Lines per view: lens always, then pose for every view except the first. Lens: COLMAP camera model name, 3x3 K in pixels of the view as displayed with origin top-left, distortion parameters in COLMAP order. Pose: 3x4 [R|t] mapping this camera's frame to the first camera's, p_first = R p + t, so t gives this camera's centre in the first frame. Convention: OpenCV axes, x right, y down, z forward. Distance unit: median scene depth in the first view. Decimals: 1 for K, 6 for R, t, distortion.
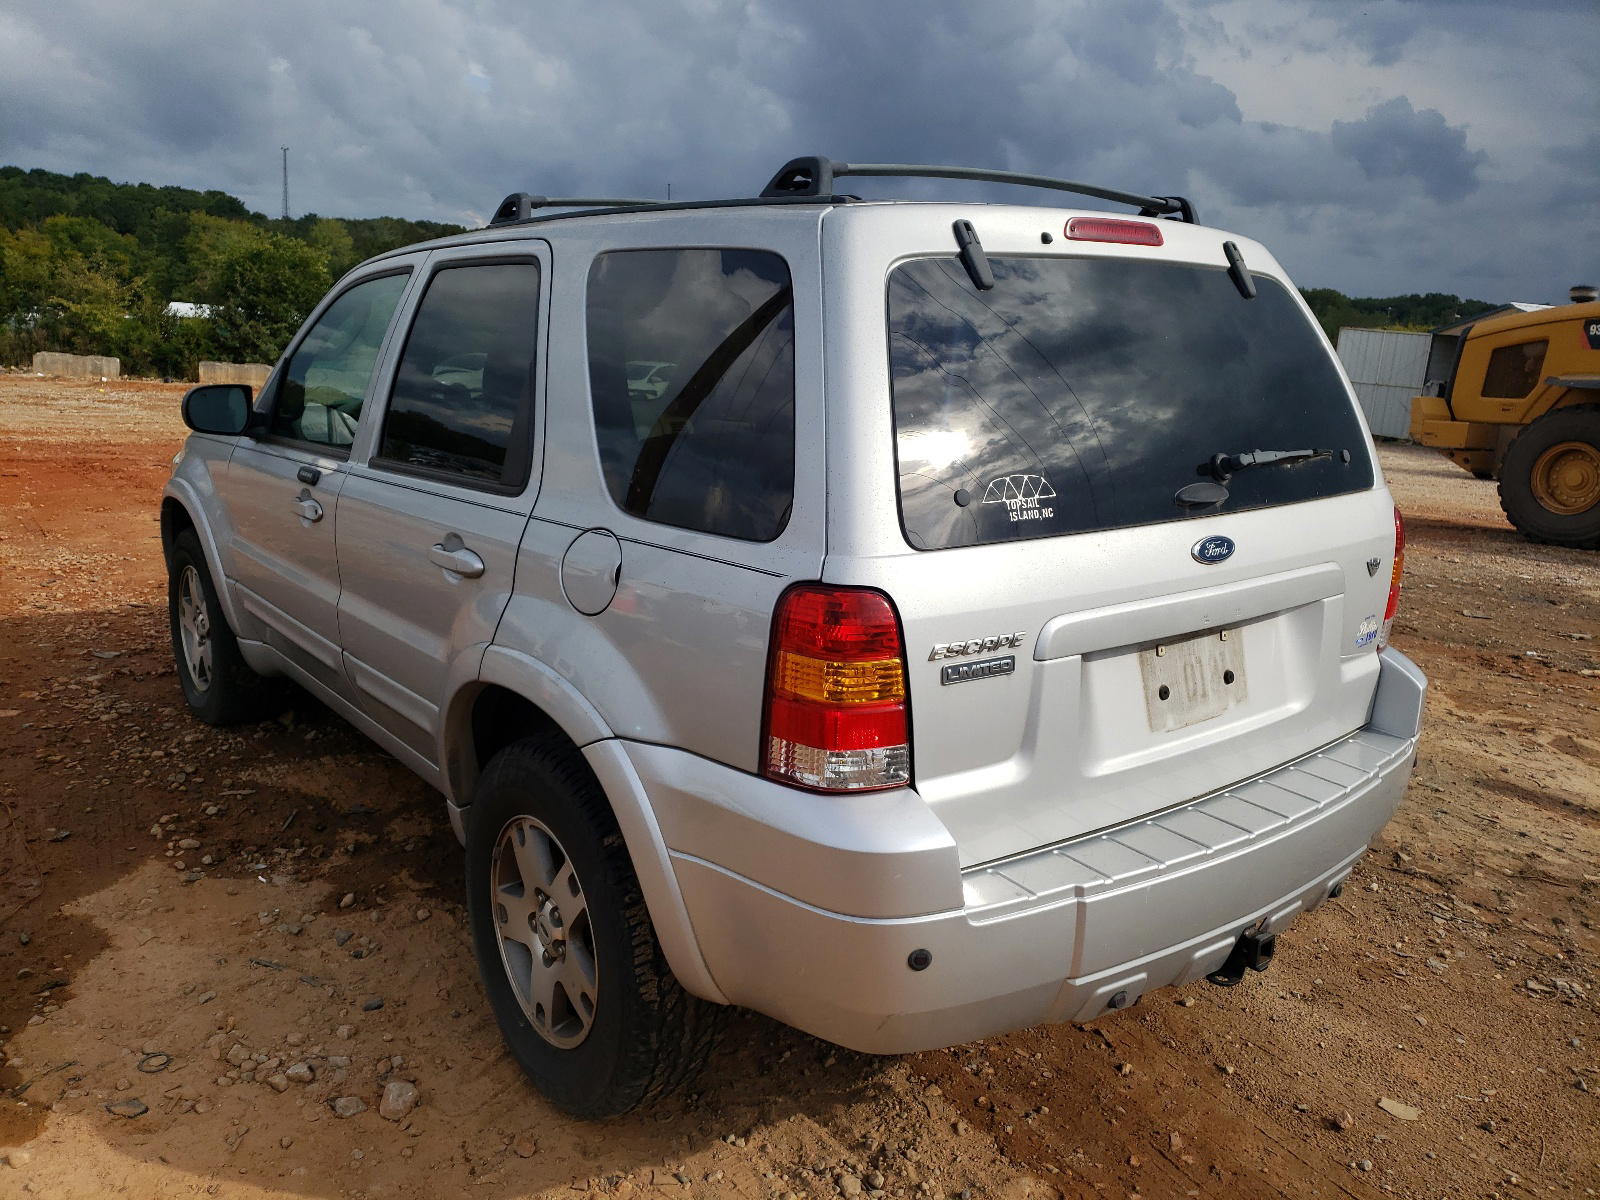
lens RADIAL K [[1194.1, 0, 818.4], [0, 1194.1, 602.2], [0, 0, 1]] dist [0.094688, -0.054291]
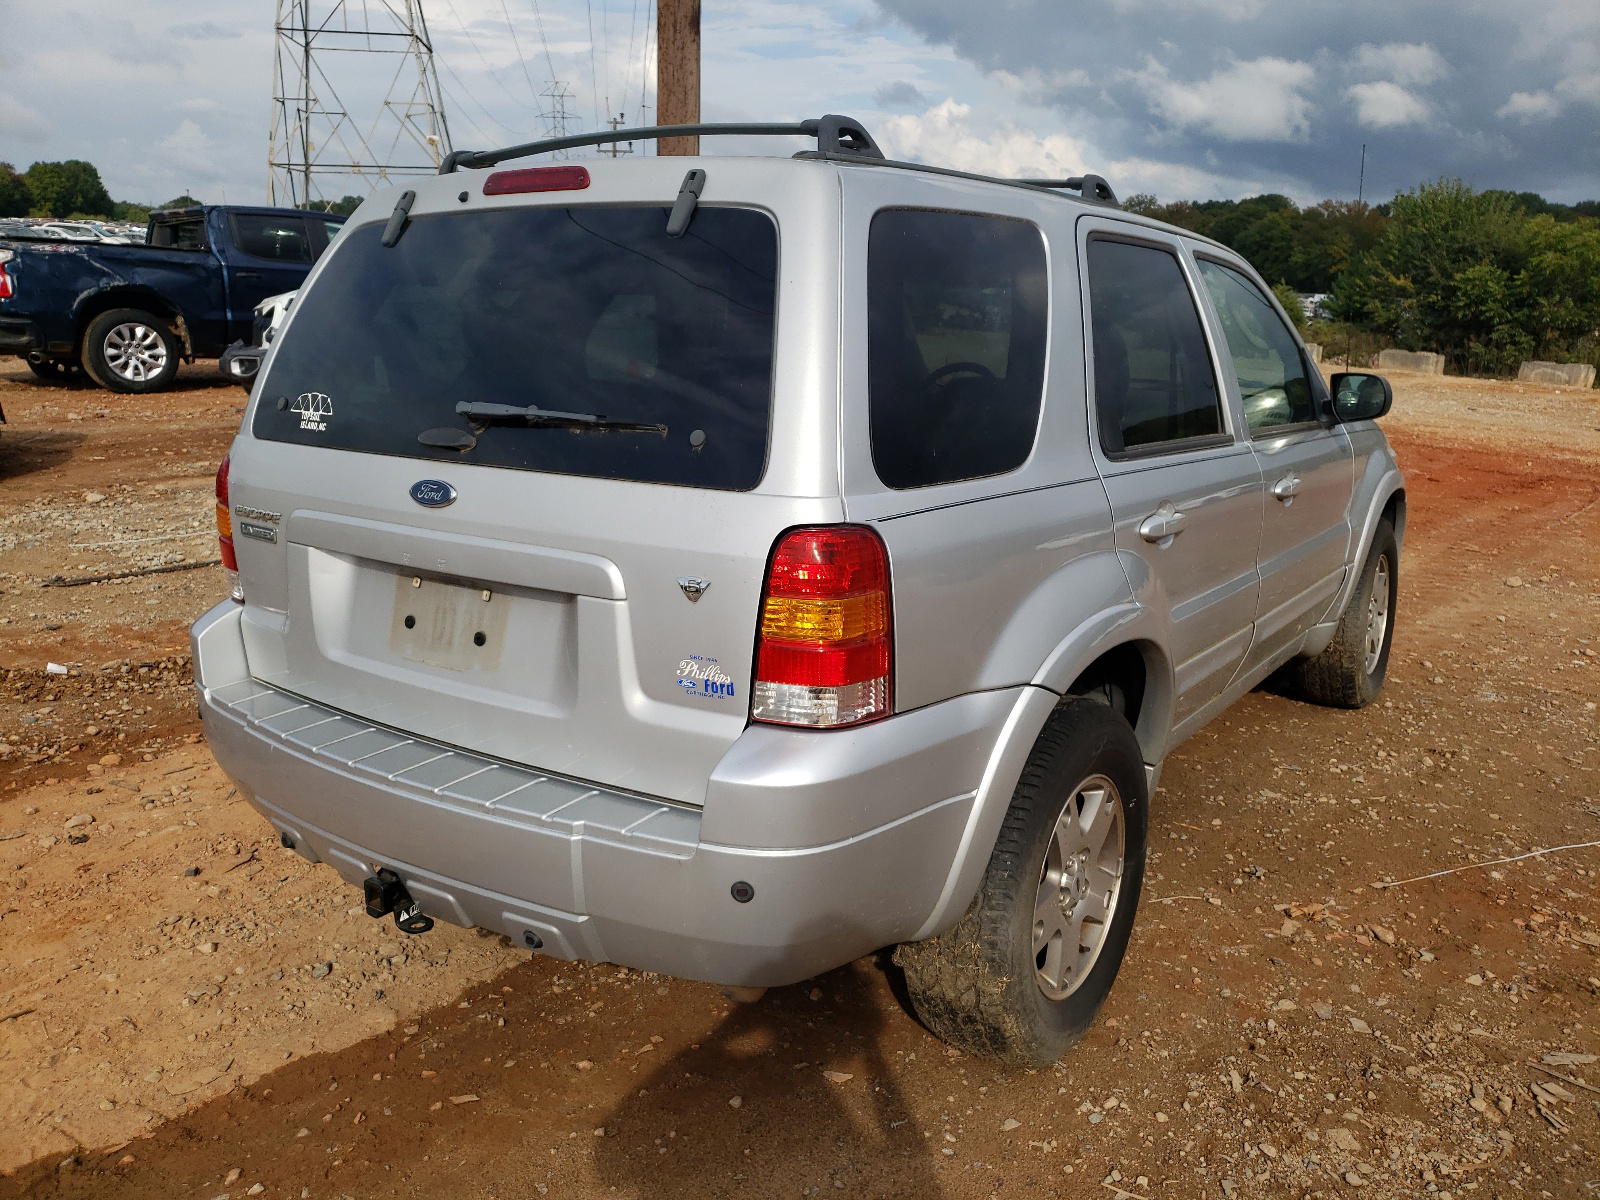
lens RADIAL K [[1194.1, 0, 818.4], [0, 1194.1, 602.2], [0, 0, 1]] dist [0.094688, -0.054291]
pose [[0.297987, 0.196649, -0.934095, 1.374196], [-0.221288, 0.966124, 0.132798, -0.159895], [0.928566, 0.167132, 0.331409, 0.980129]]
